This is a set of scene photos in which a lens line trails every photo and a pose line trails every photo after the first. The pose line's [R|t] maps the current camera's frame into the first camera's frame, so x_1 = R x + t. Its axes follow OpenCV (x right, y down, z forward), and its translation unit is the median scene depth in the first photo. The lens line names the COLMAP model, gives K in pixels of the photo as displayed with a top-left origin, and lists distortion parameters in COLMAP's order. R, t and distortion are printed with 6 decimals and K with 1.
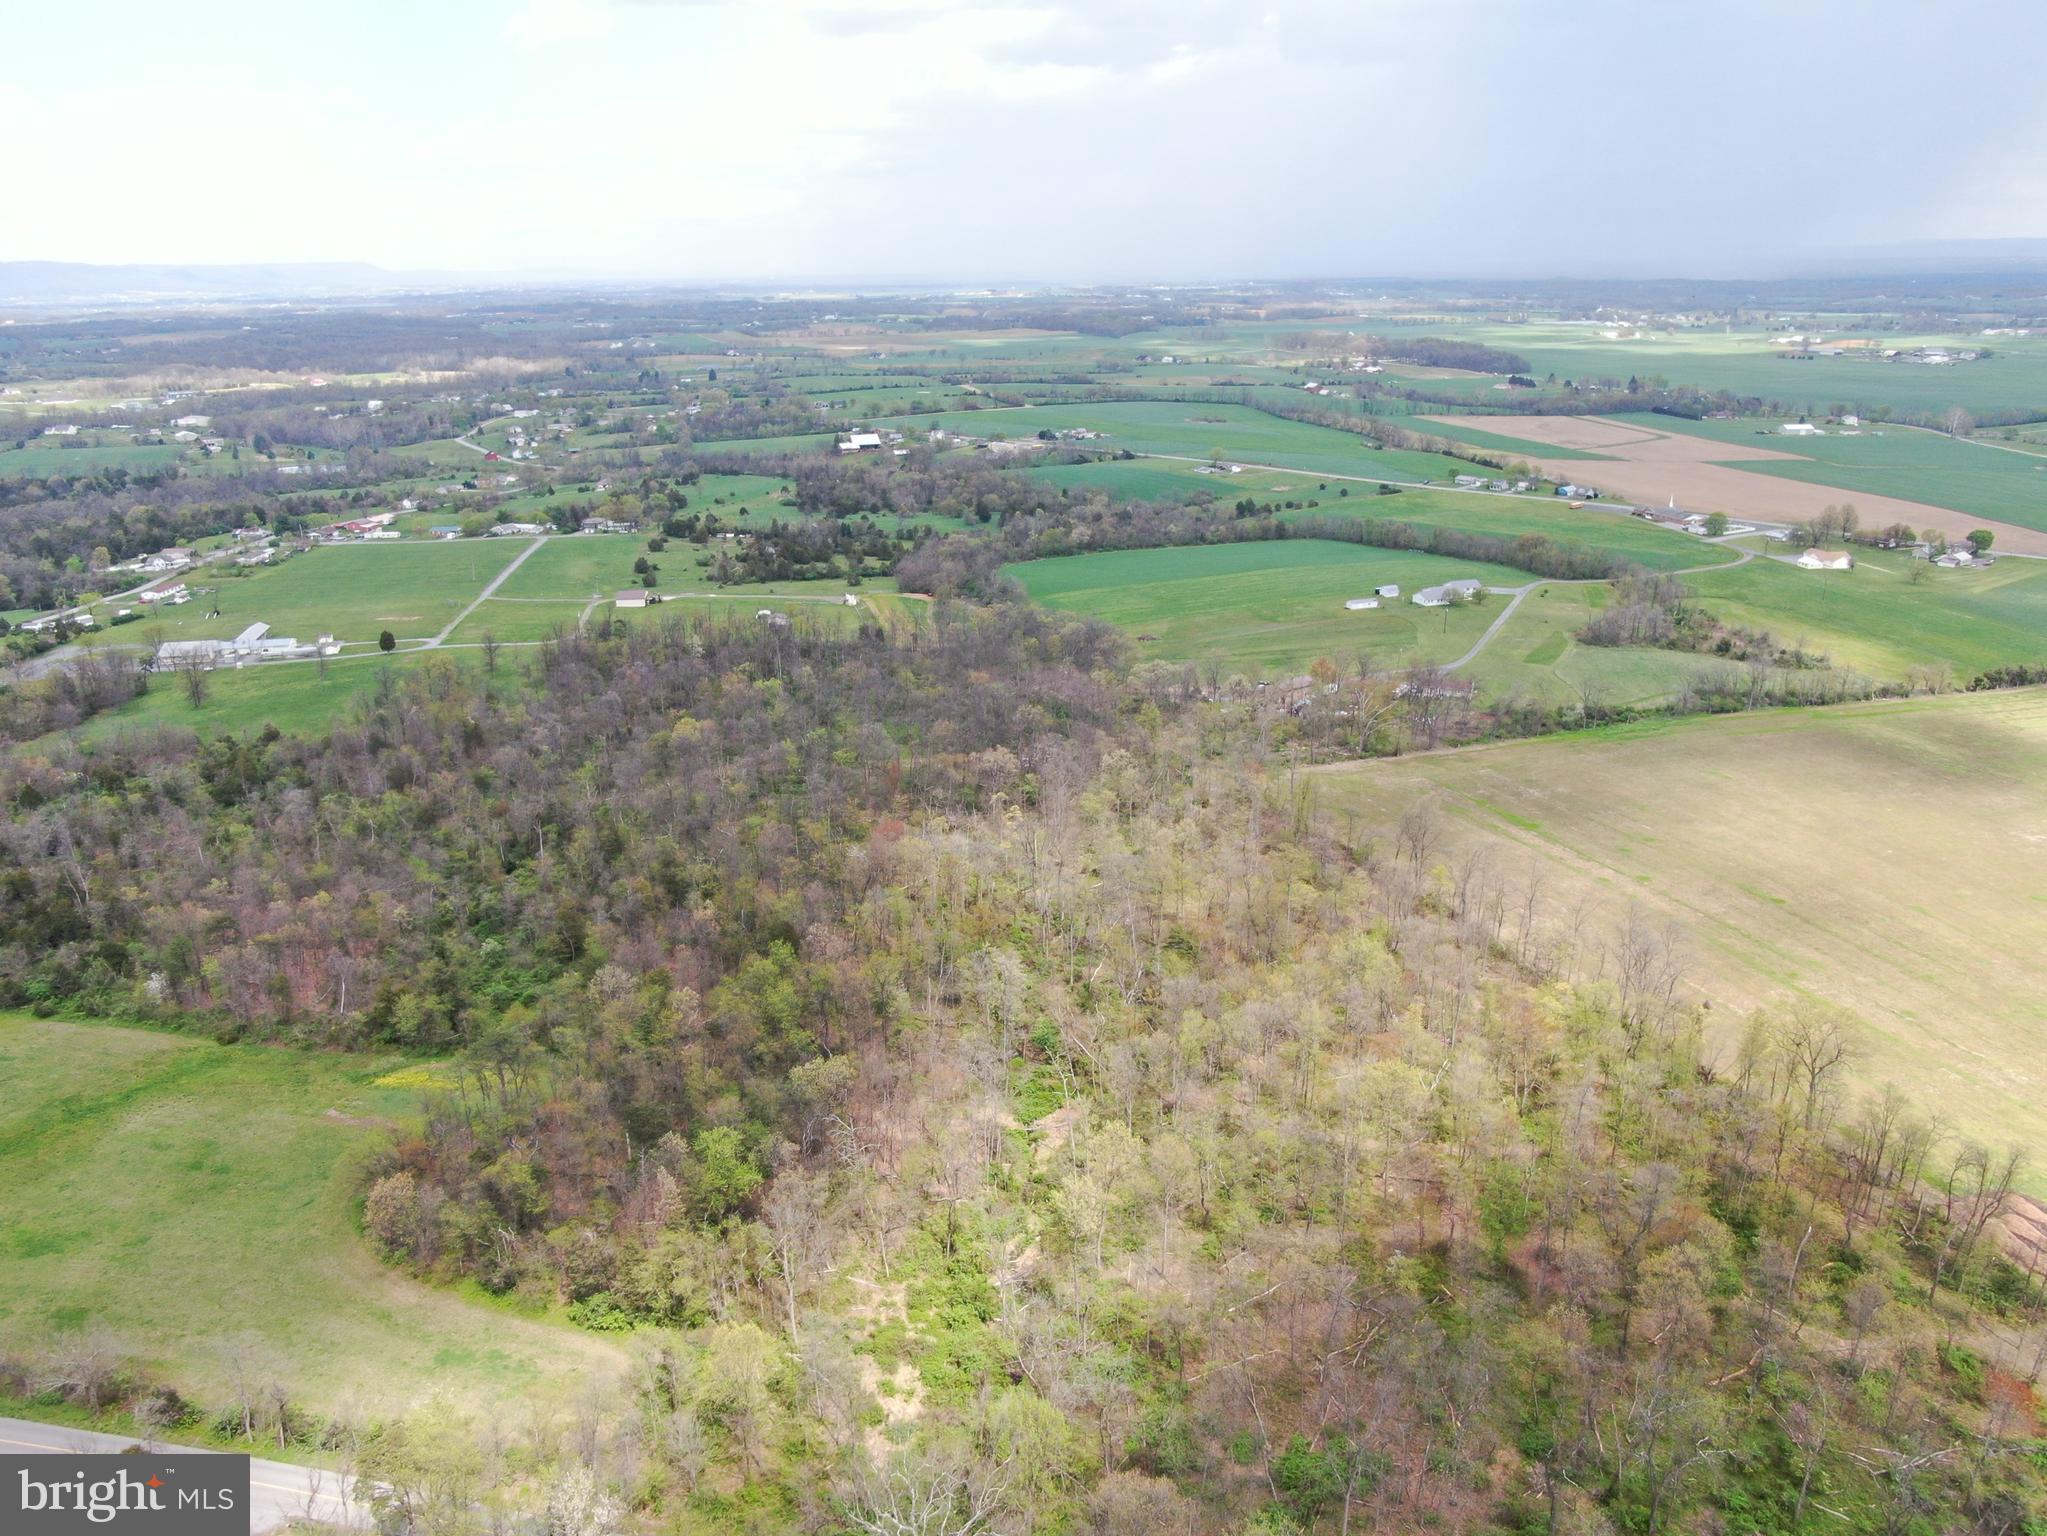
lens RADIAL K [[1470.6, 0, 1024.6], [0, 1470.6, 766.3], [0, 0, 1]] dist [-0.021865, 0.013109]
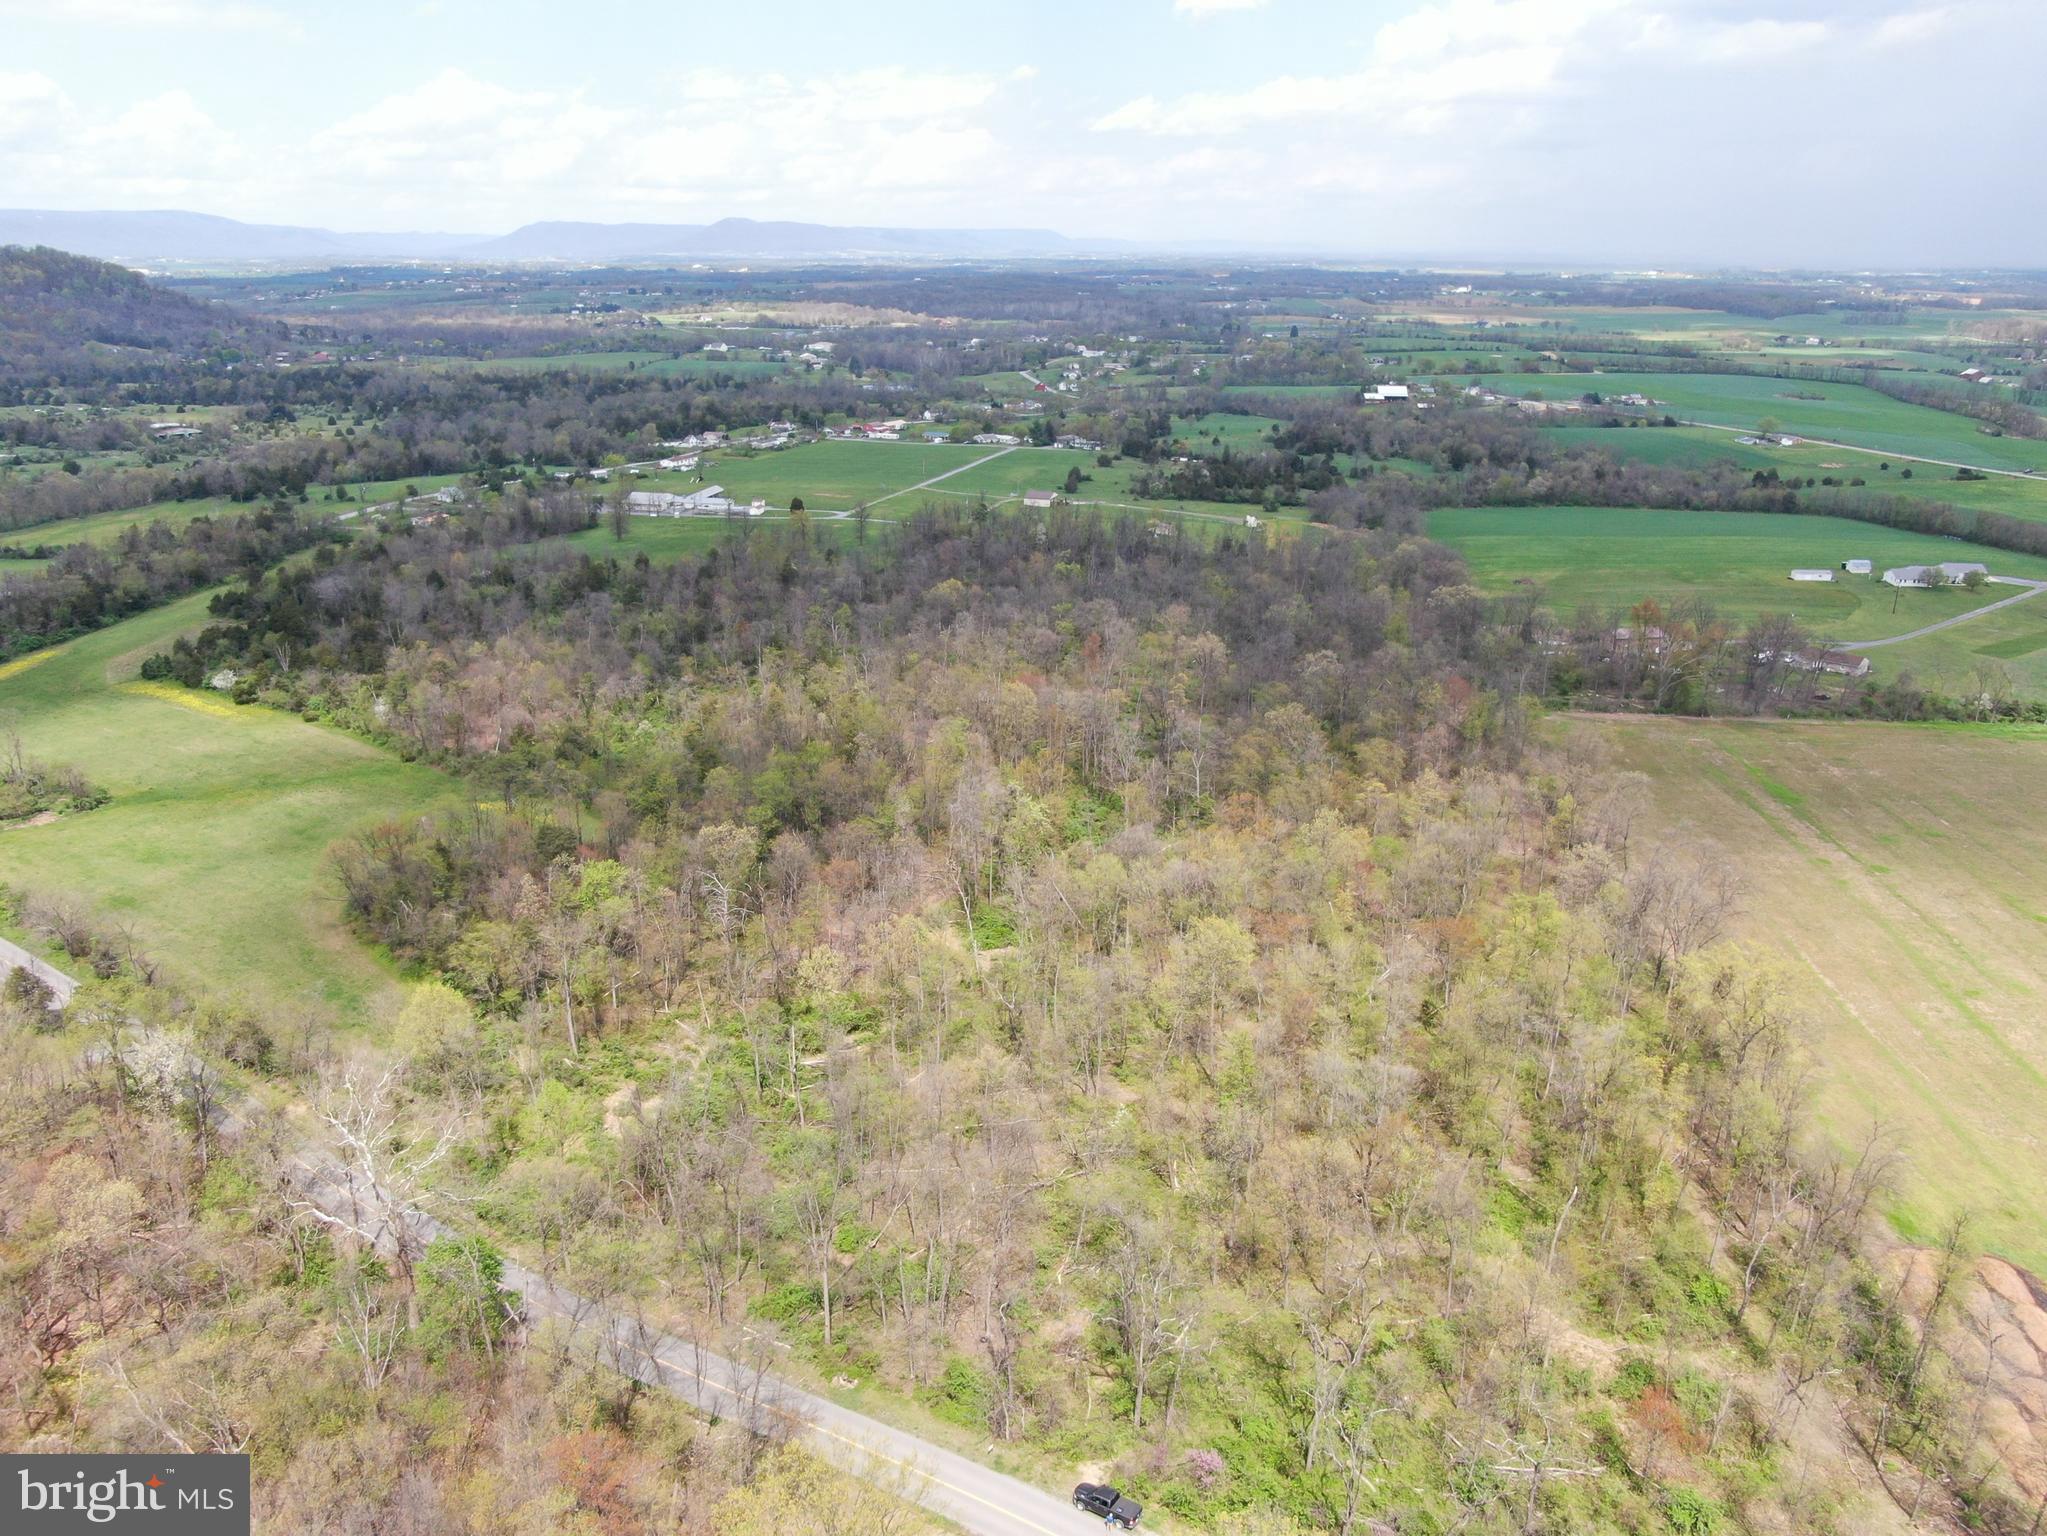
lens RADIAL K [[1470.6, 0, 1024.6], [0, 1470.6, 766.3], [0, 0, 1]] dist [-0.021865, 0.013109]
pose [[0.912255, 0.154767, -0.379260, 0.115865], [-0.149194, 0.987818, 0.044241, 0.022265], [0.381487, 0.016225, 0.924232, 0.034071]]
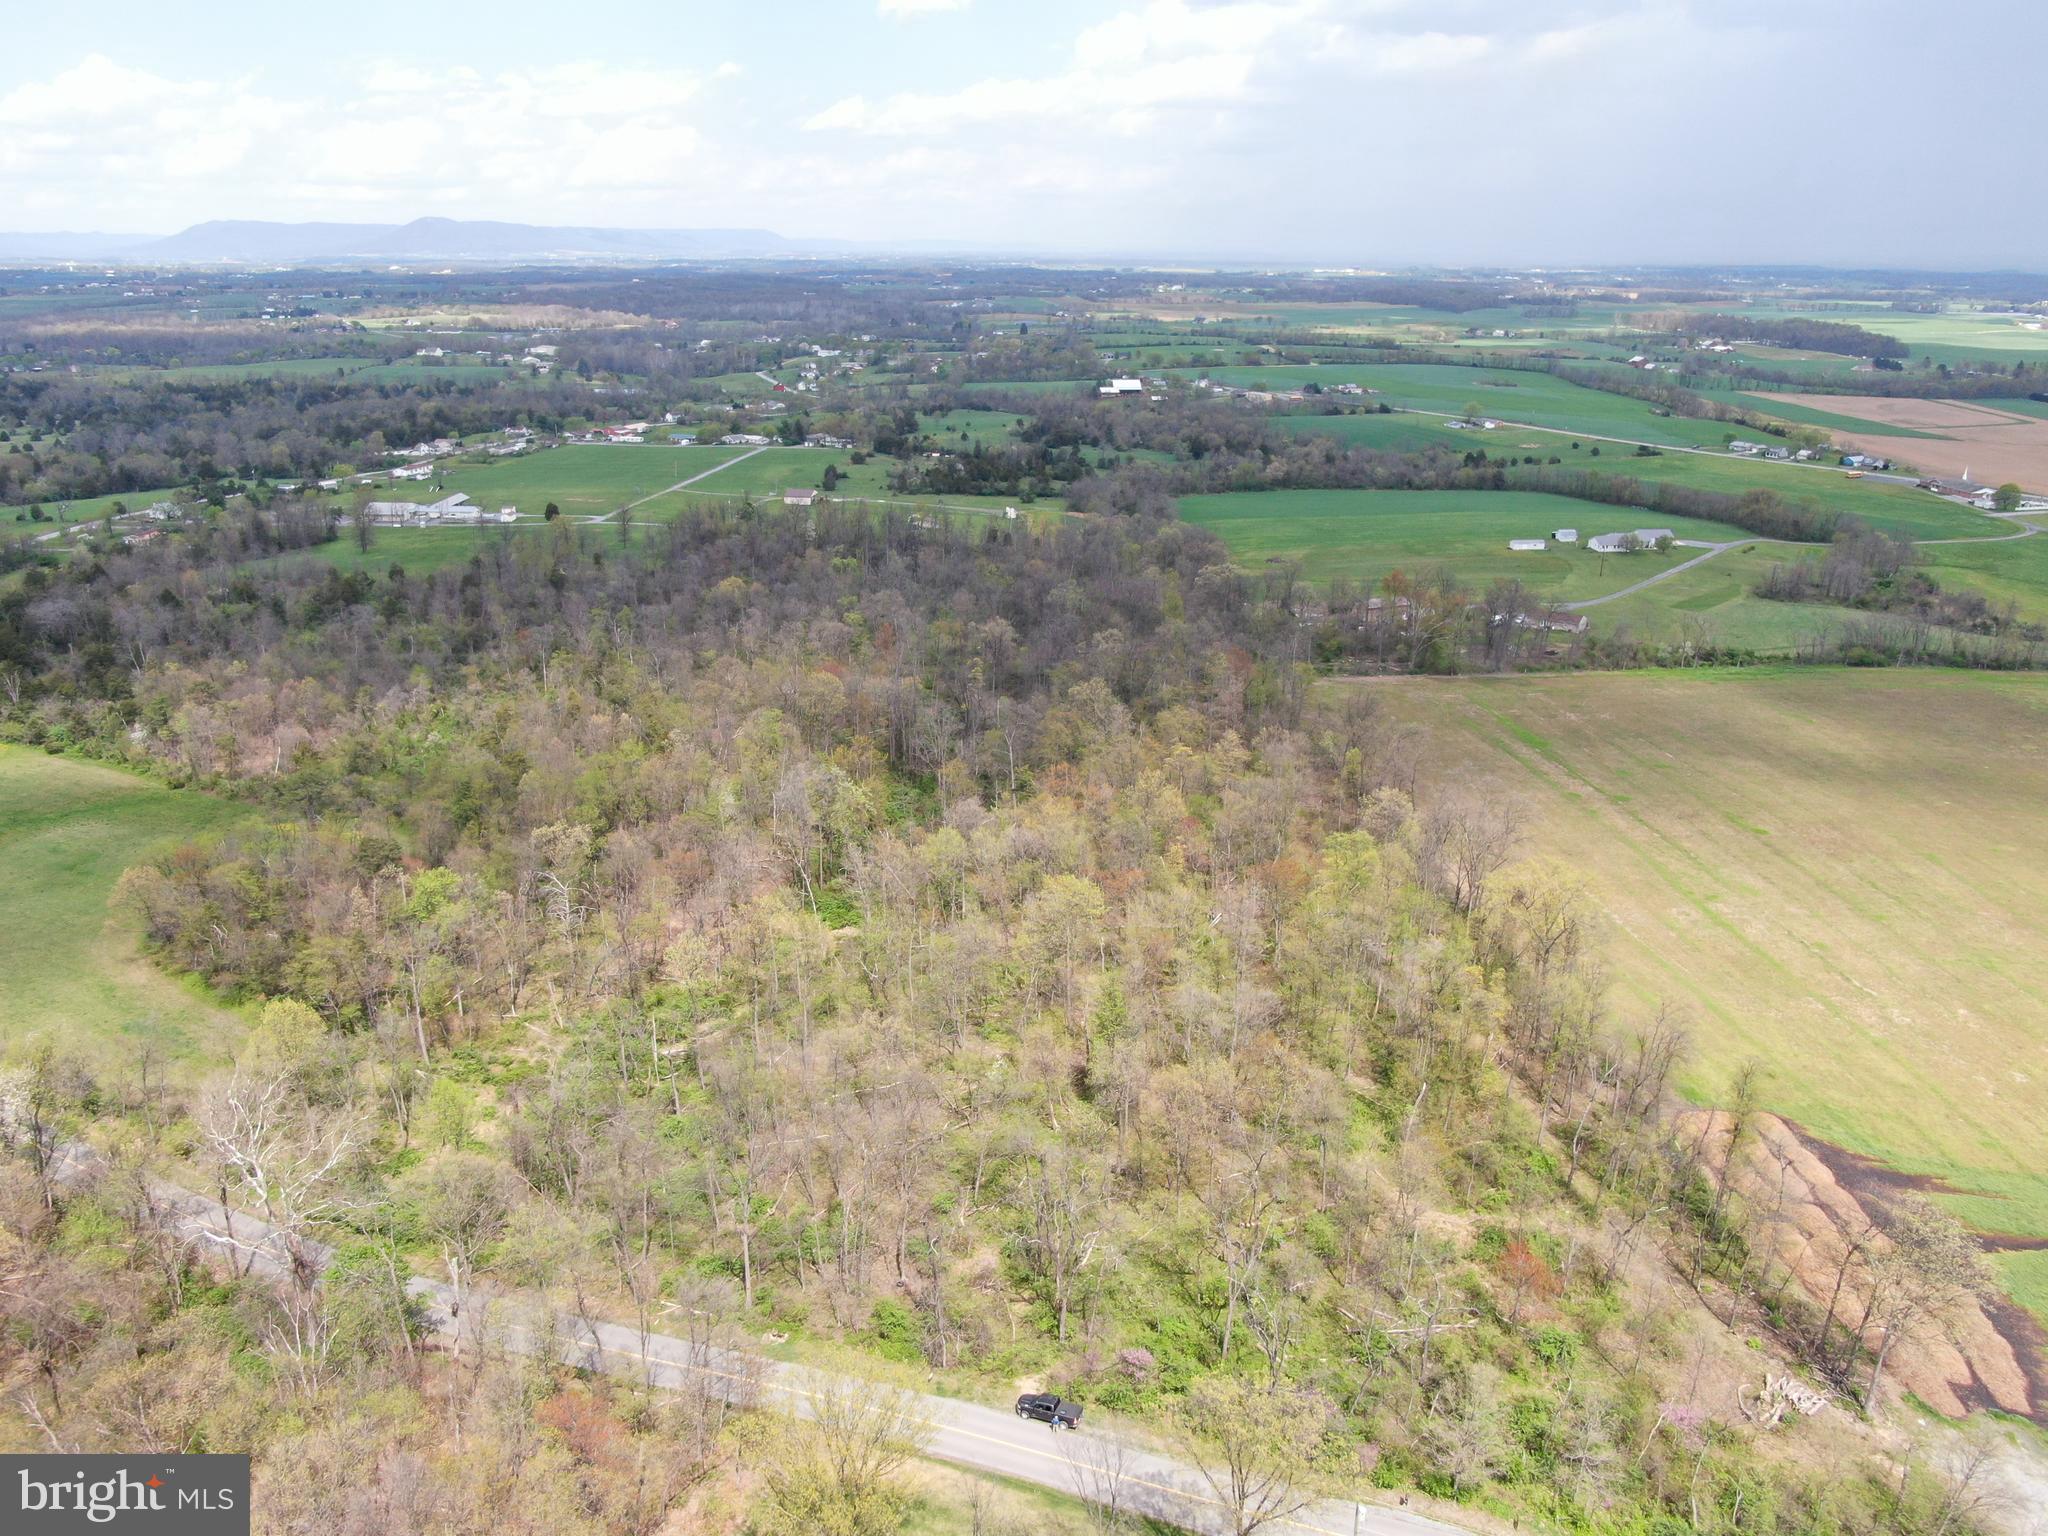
lens RADIAL K [[1471.3, 0, 1025.1], [0, 1471.3, 766.3], [0, 0, 1]] dist [-0.021865, 0.013109]
pose [[0.970939, 0.098093, -0.218300, 0.104752], [-0.095308, 0.995176, 0.023280, 0.028291], [0.219531, -0.001798, 0.975604, 0.020492]]
